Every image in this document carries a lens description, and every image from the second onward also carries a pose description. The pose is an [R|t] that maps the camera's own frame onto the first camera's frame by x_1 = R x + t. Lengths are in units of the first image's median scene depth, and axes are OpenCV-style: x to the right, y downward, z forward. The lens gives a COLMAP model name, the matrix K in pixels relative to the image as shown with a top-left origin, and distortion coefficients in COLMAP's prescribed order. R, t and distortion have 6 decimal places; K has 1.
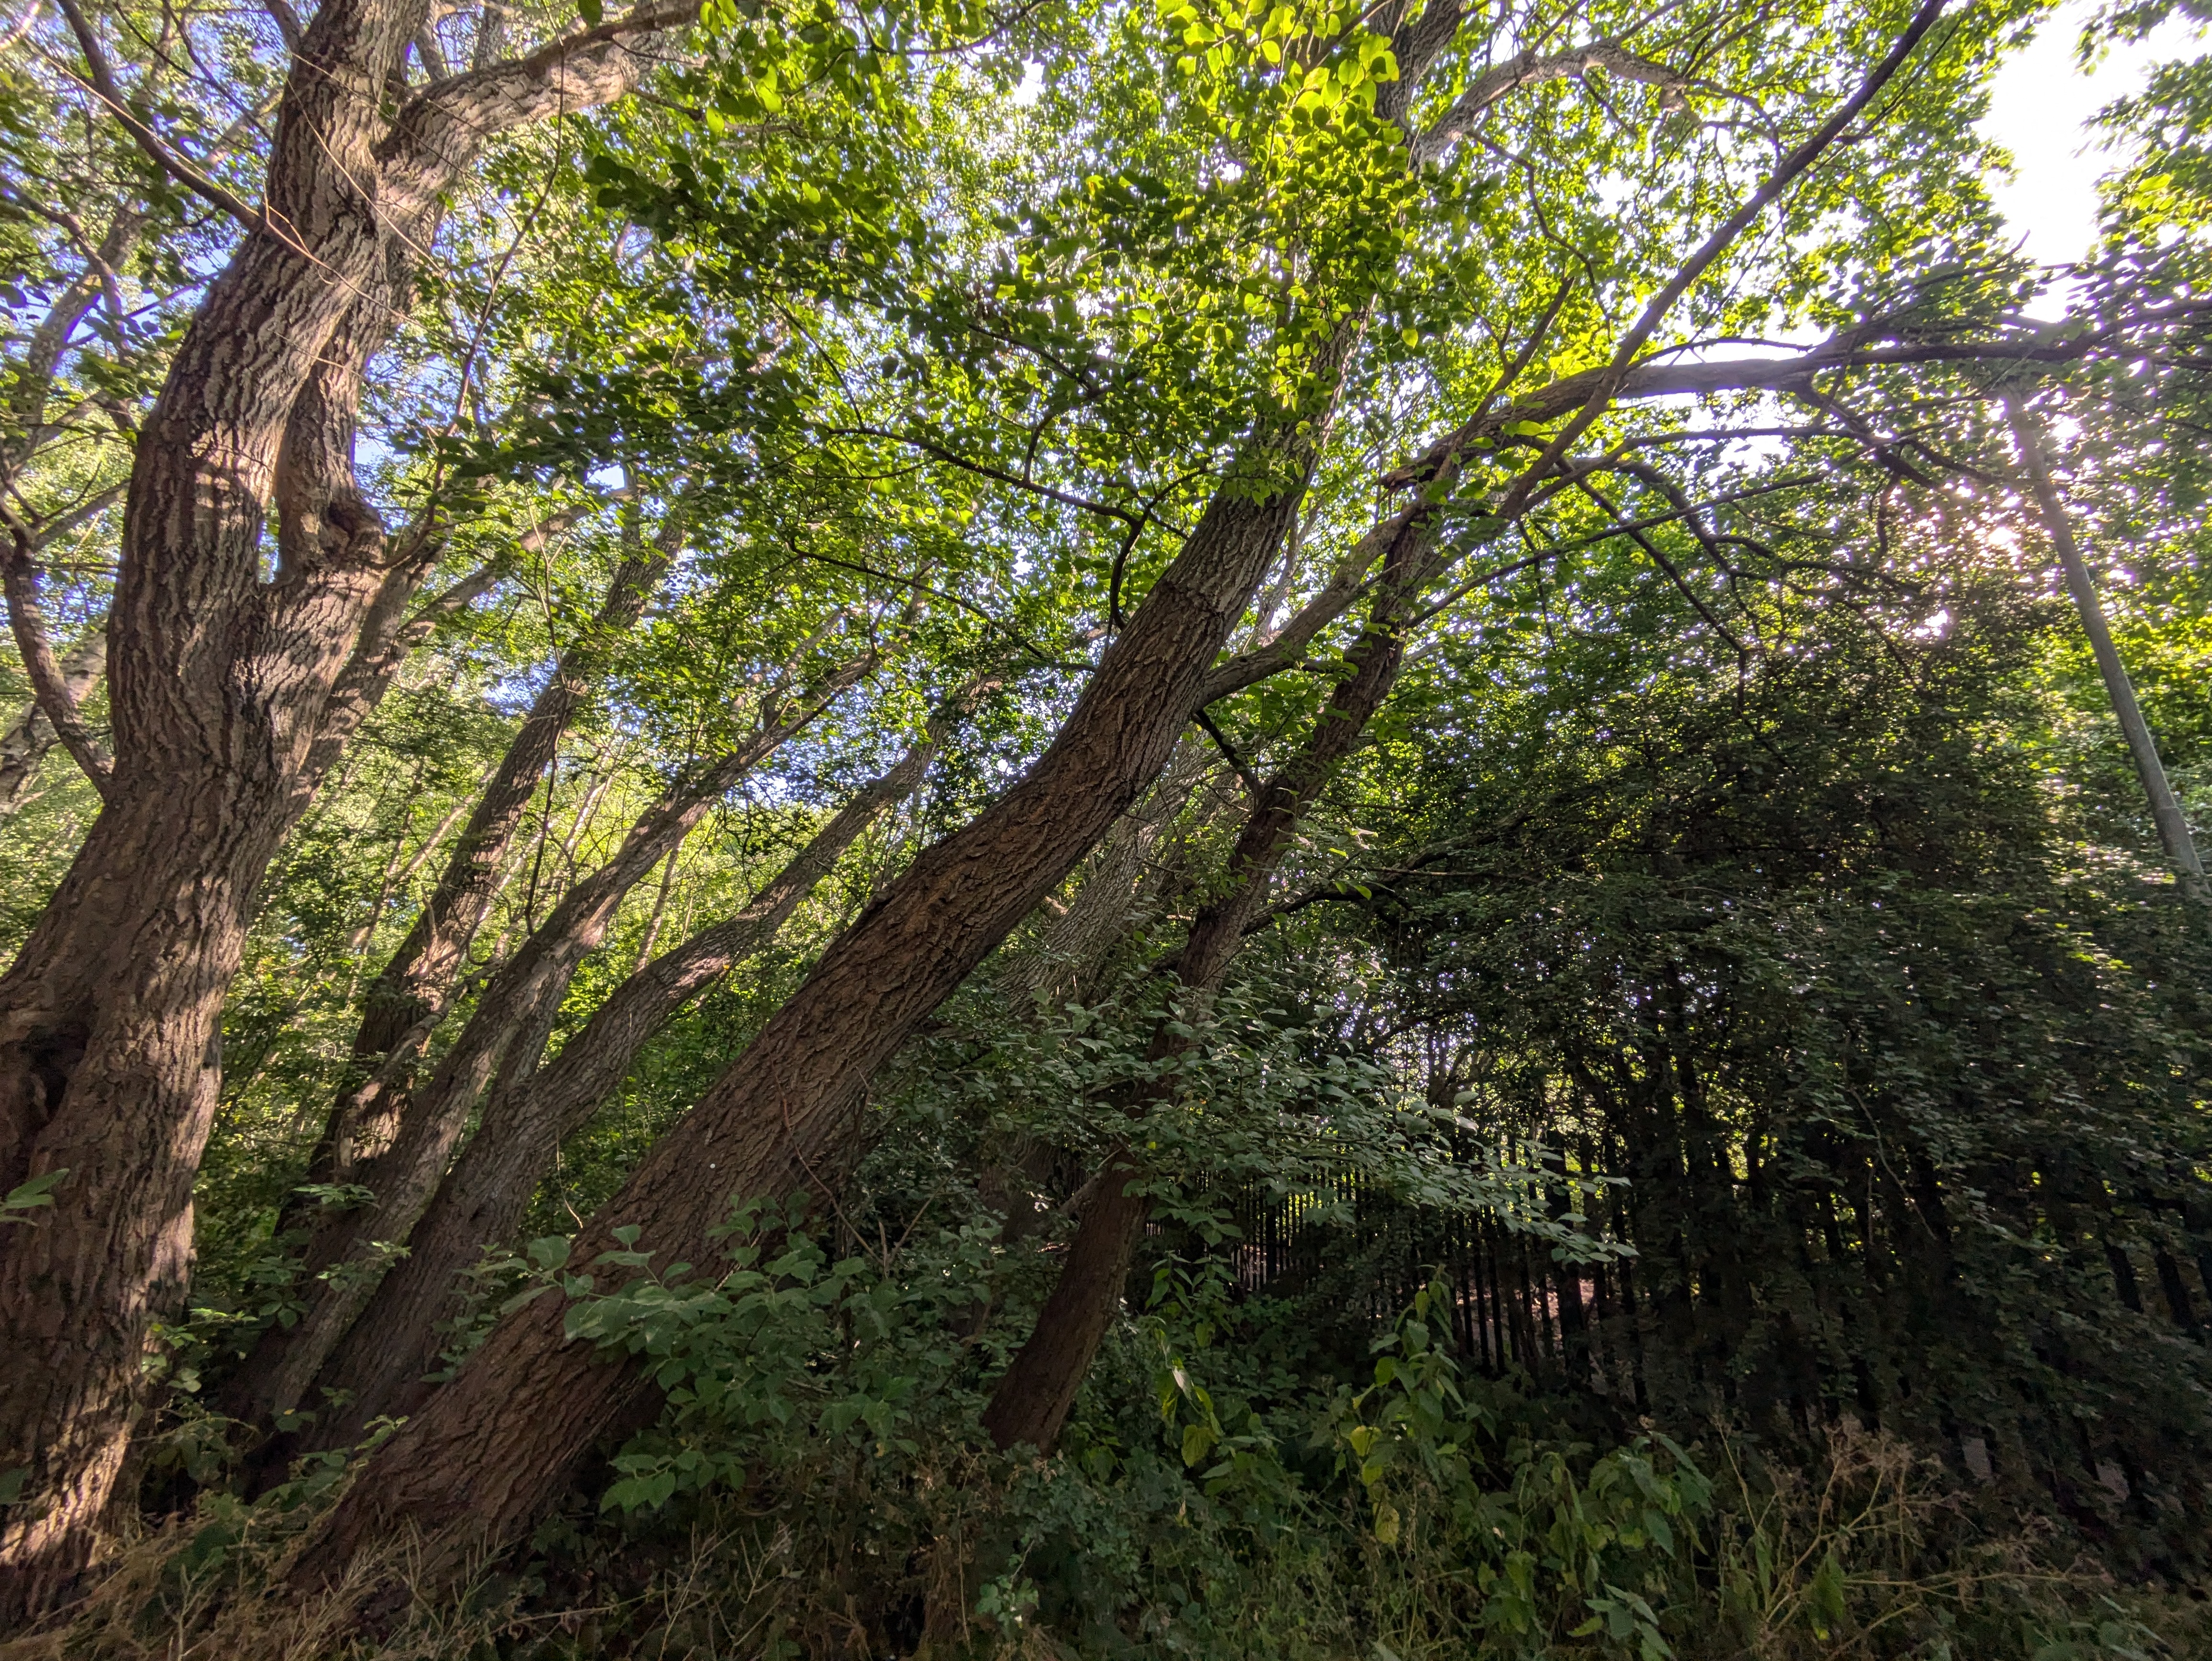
lens RADIAL K [[901.1, 0, 1097.5], [0, 901.1, 836.1], [0, 0, 1]] dist [-0.002640, 0.008206]
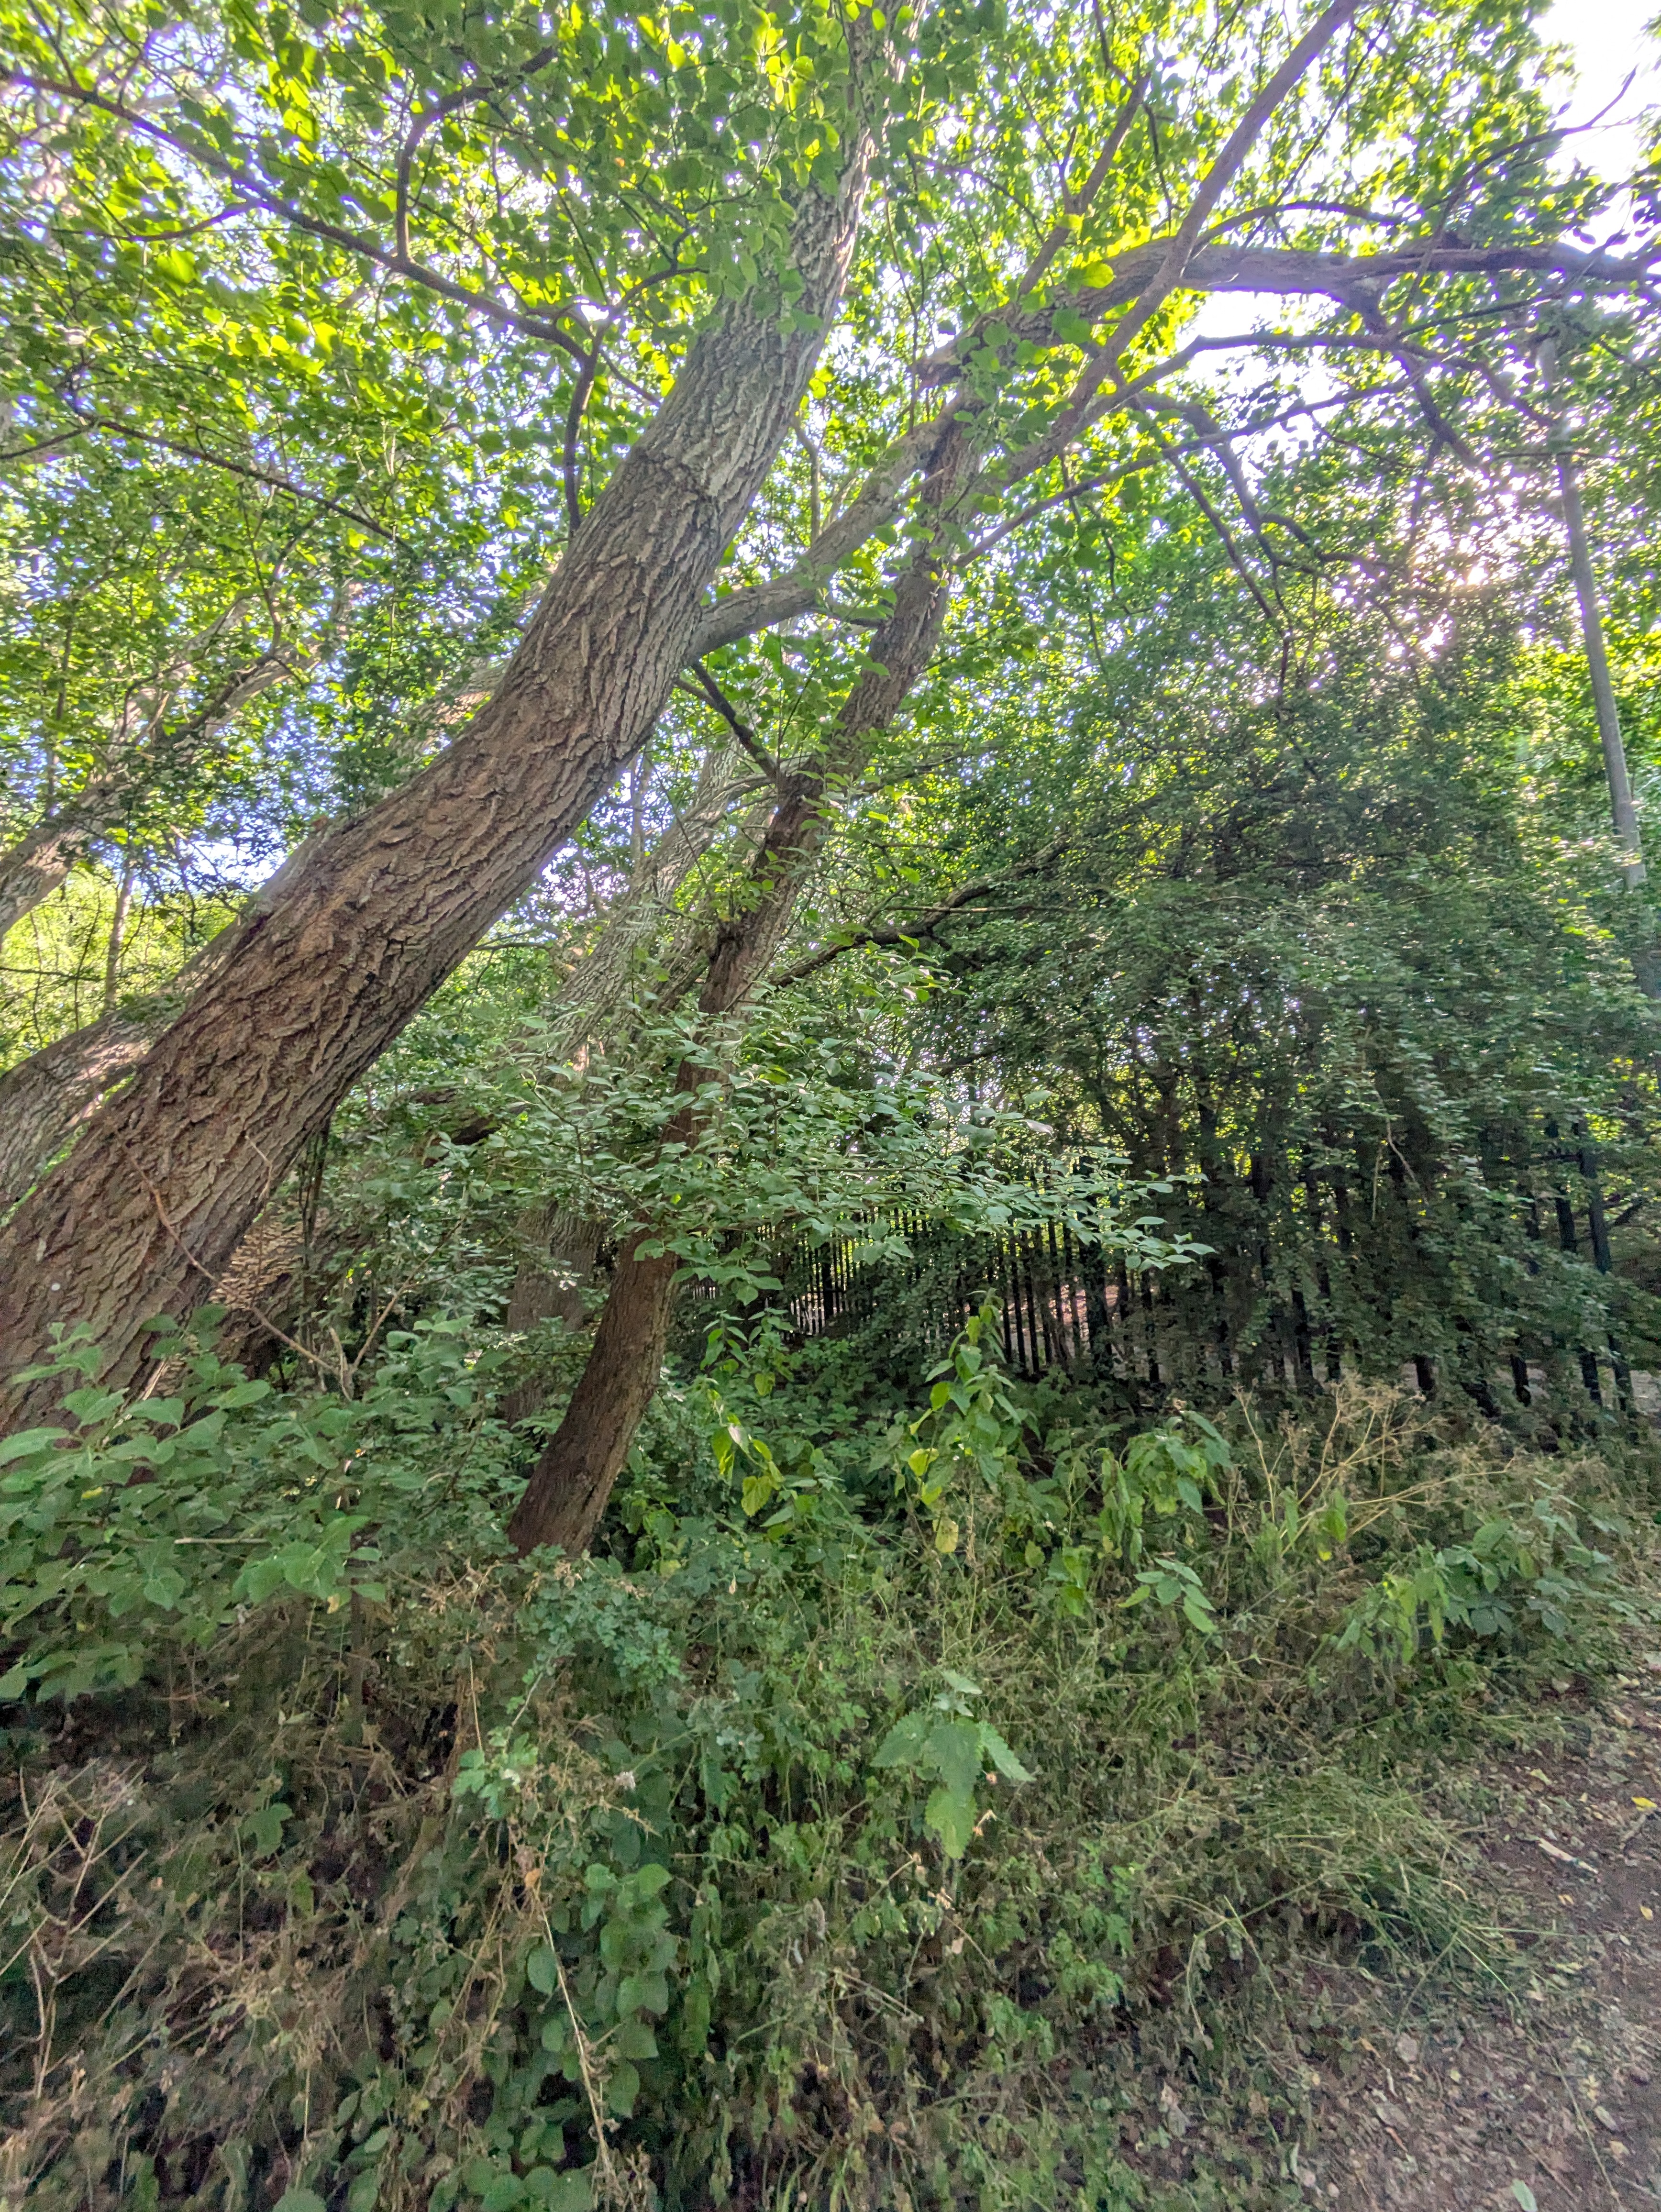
lens RADIAL K [[901.1, 0, 830.5], [0, 901.1, 1106.0], [0, 0, 1]] dist [-0.002640, 0.008206]
pose [[0.976927, -0.086306, 0.195359, 0.033324], [0.043201, 0.975660, 0.214993, 0.061645], [-0.209159, -0.201592, 0.956877, 0.136921]]
